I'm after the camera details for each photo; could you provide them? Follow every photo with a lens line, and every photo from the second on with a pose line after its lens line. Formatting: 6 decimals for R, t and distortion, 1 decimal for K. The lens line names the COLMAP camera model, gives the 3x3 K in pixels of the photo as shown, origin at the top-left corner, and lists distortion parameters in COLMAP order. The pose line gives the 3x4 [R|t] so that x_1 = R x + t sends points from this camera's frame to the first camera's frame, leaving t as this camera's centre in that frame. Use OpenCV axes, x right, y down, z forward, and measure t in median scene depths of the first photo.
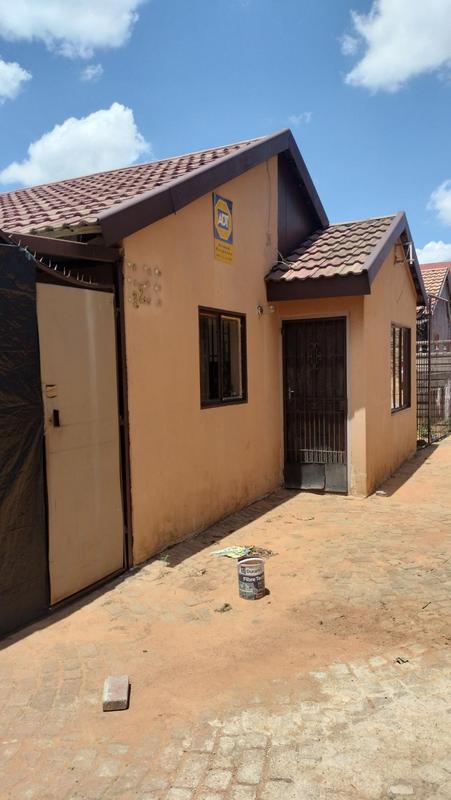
lens RADIAL K [[601.4, 0, 227.5], [0, 601.4, 398.4], [0, 0, 1]] dist [0.063190, -0.081223]
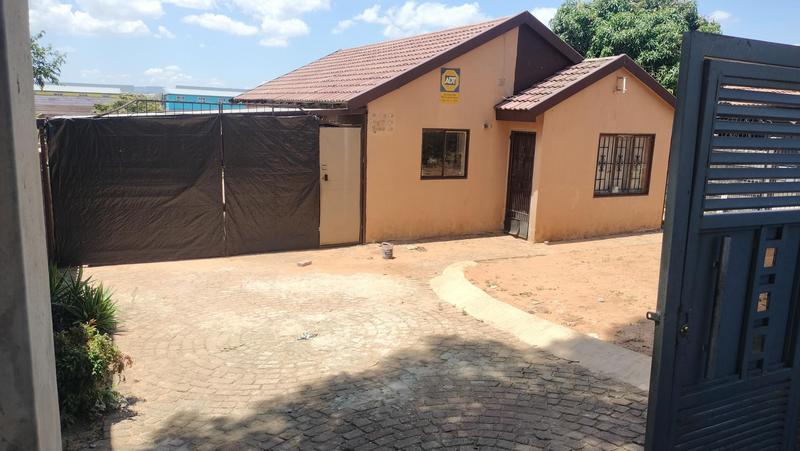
lens RADIAL K [[601.4, 0, 401.7], [0, 601.4, 225.0], [0, 0, 1]] dist [0.063190, -0.081223]
pose [[0.812681, 0.154388, -0.561885, 1.297255], [-0.080302, 0.984735, 0.154430, -0.170586], [0.577150, -0.080382, 0.812673, -0.844504]]
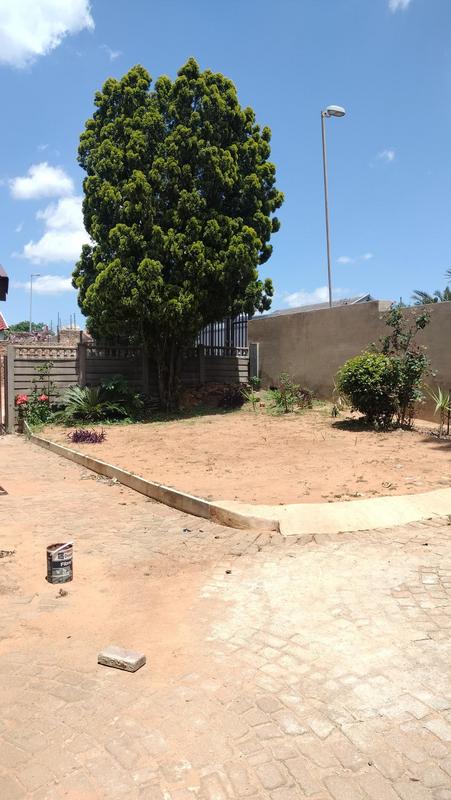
lens RADIAL K [[601.4, 0, 223.8], [0, 601.4, 396.4], [0, 0, 1]] dist [0.063190, -0.081223]
pose [[0.535691, -0.009855, 0.844357, -0.624769], [0.036703, 0.999259, -0.011623, 0.023434], [-0.843616, 0.037216, 0.535656, 0.158411]]
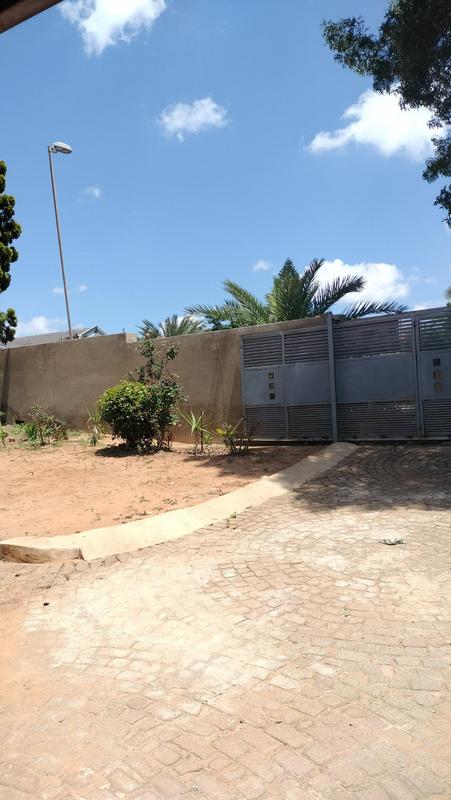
lens RADIAL K [[601.4, 0, 224.8], [0, 601.4, 396.8], [0, 0, 1]] dist [0.063190, -0.081223]
pose [[0.113822, 0.016581, 0.993363, -0.744522], [0.102625, 0.994316, -0.028356, 0.020600], [-0.988186, 0.105172, 0.111474, 0.252546]]
